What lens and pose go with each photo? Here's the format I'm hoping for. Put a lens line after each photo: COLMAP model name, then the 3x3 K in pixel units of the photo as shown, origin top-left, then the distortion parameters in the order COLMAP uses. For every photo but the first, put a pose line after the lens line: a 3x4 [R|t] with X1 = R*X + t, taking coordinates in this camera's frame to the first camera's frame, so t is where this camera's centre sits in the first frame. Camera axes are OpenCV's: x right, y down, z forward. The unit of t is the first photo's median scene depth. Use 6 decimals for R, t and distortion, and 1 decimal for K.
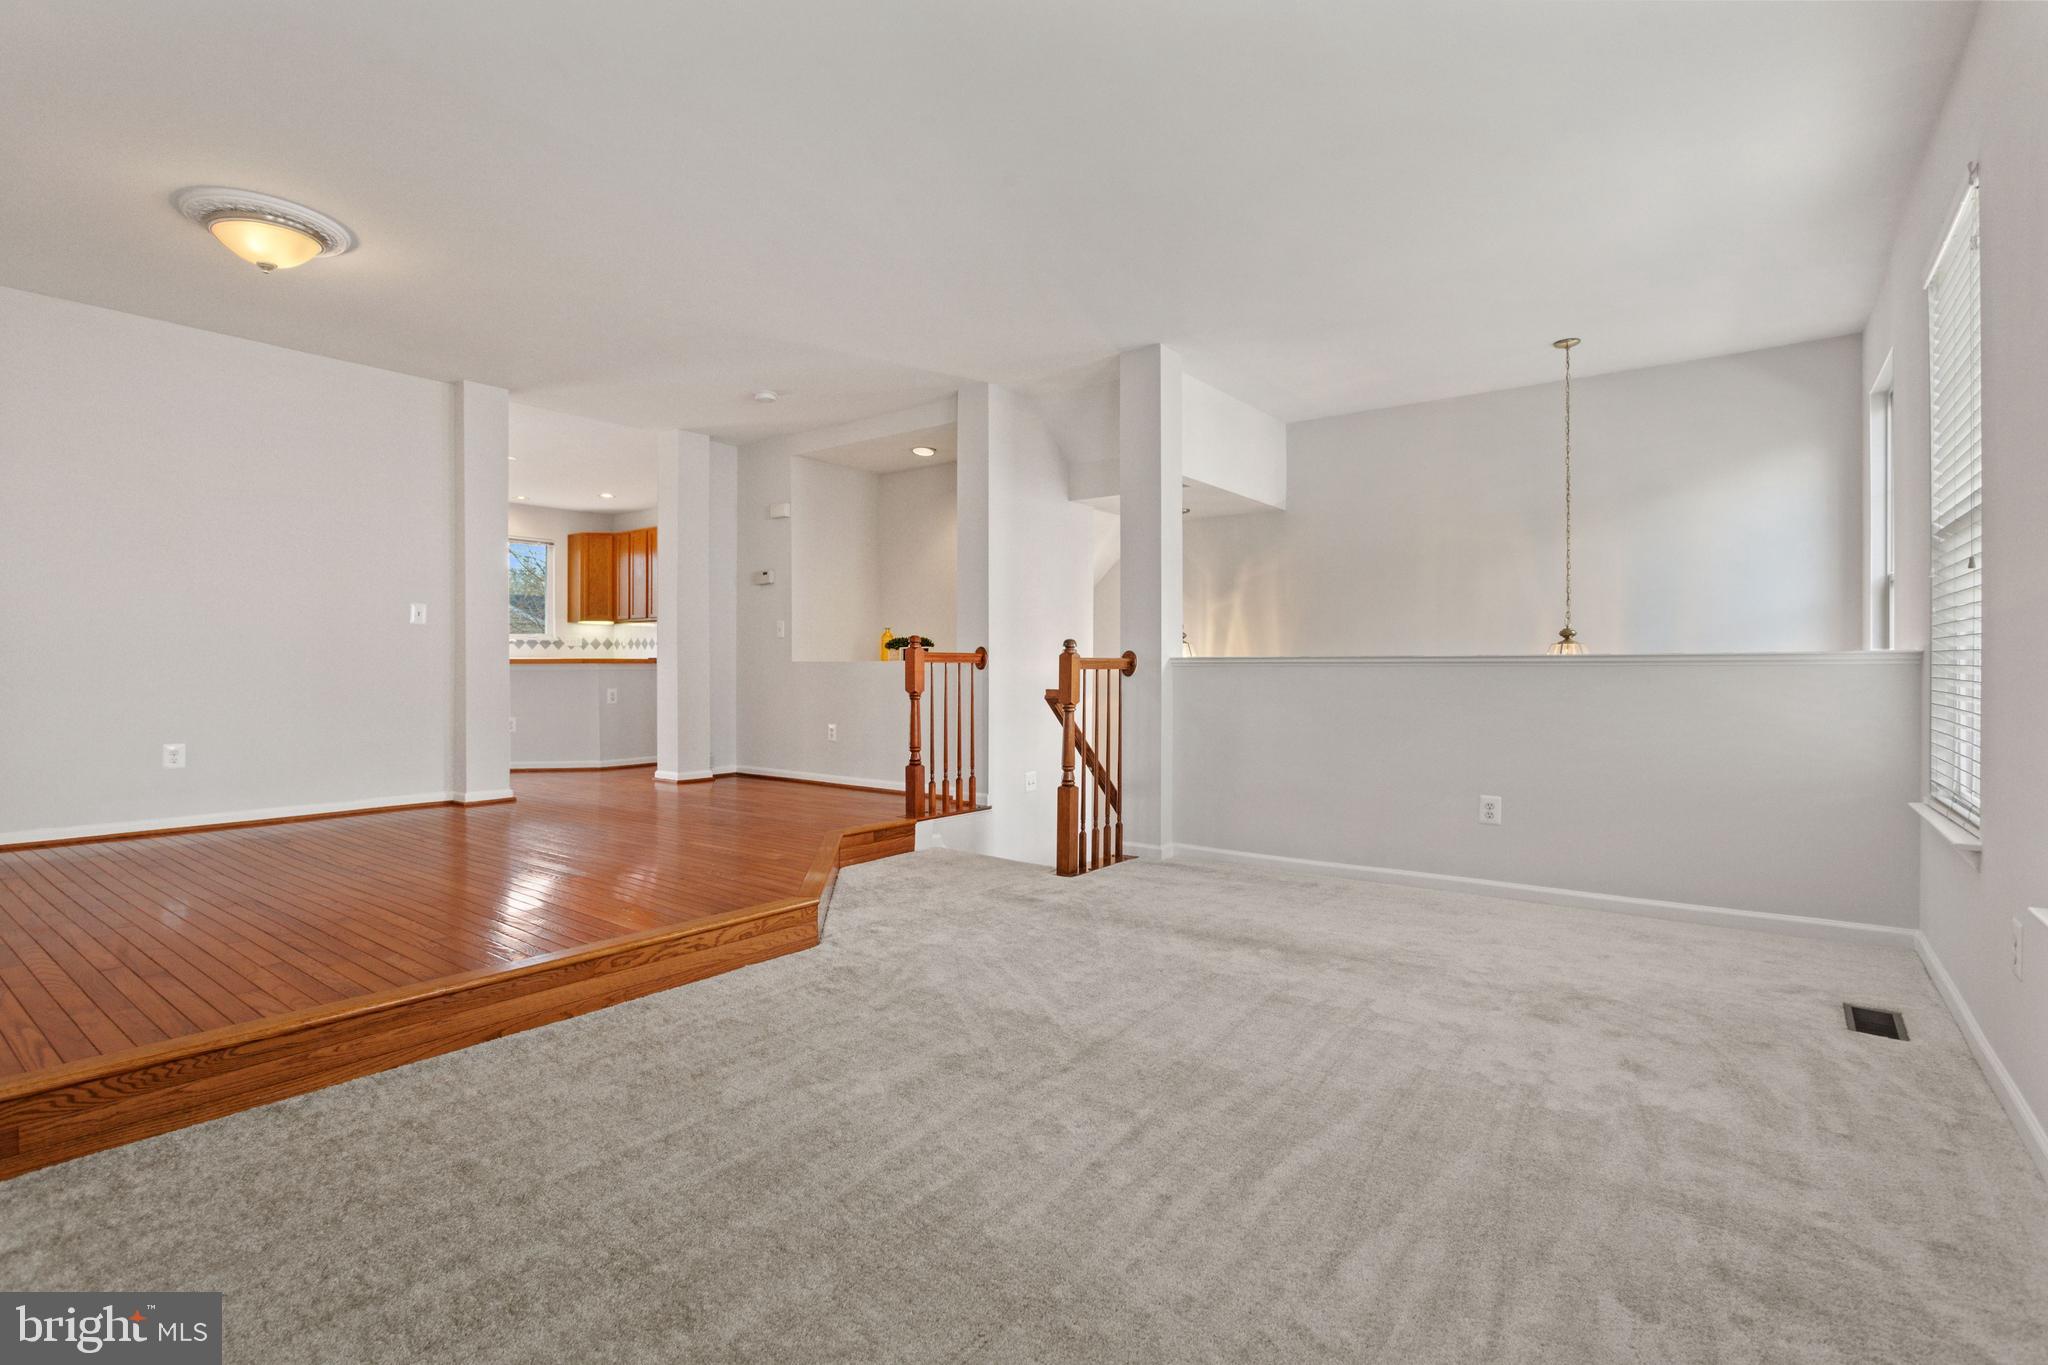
lens RADIAL K [[971.1, 0, 1018.1], [0, 971.1, 666.8], [0, 0, 1]] dist [-0.017350, 0.006675]
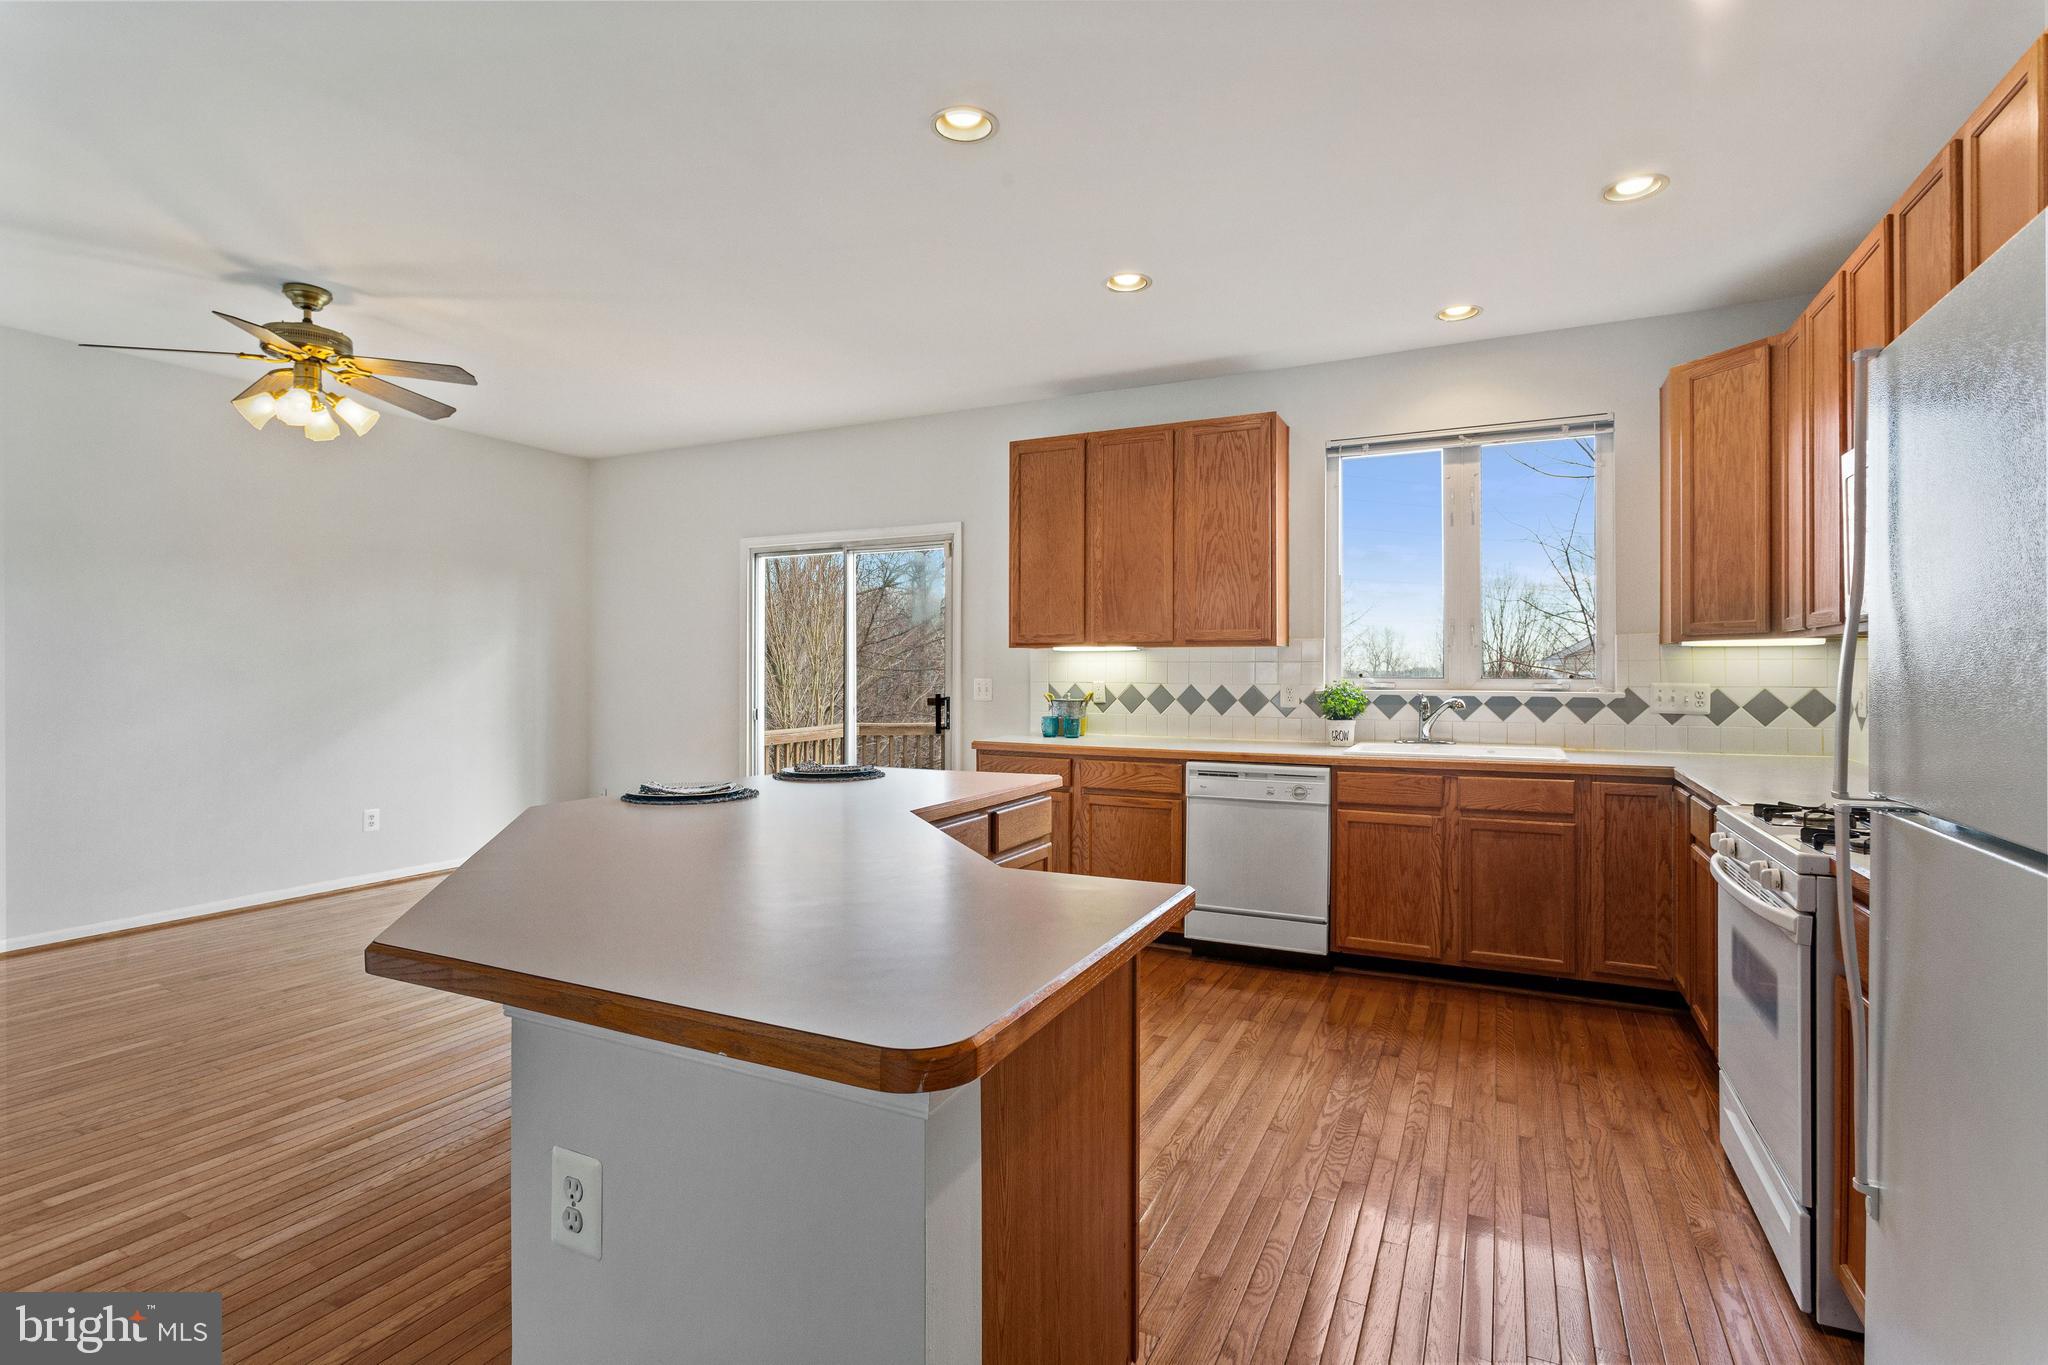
lens RADIAL K [[971.1, 0, 1026.6], [0, 971.1, 670.1], [0, 0, 1]] dist [-0.017350, 0.006675]
pose [[0.207281, -0.001054, -0.978281, -0.181638], [-0.006282, 0.999977, -0.002409, -0.035044], [0.978261, 0.006645, 0.207270, 0.723671]]
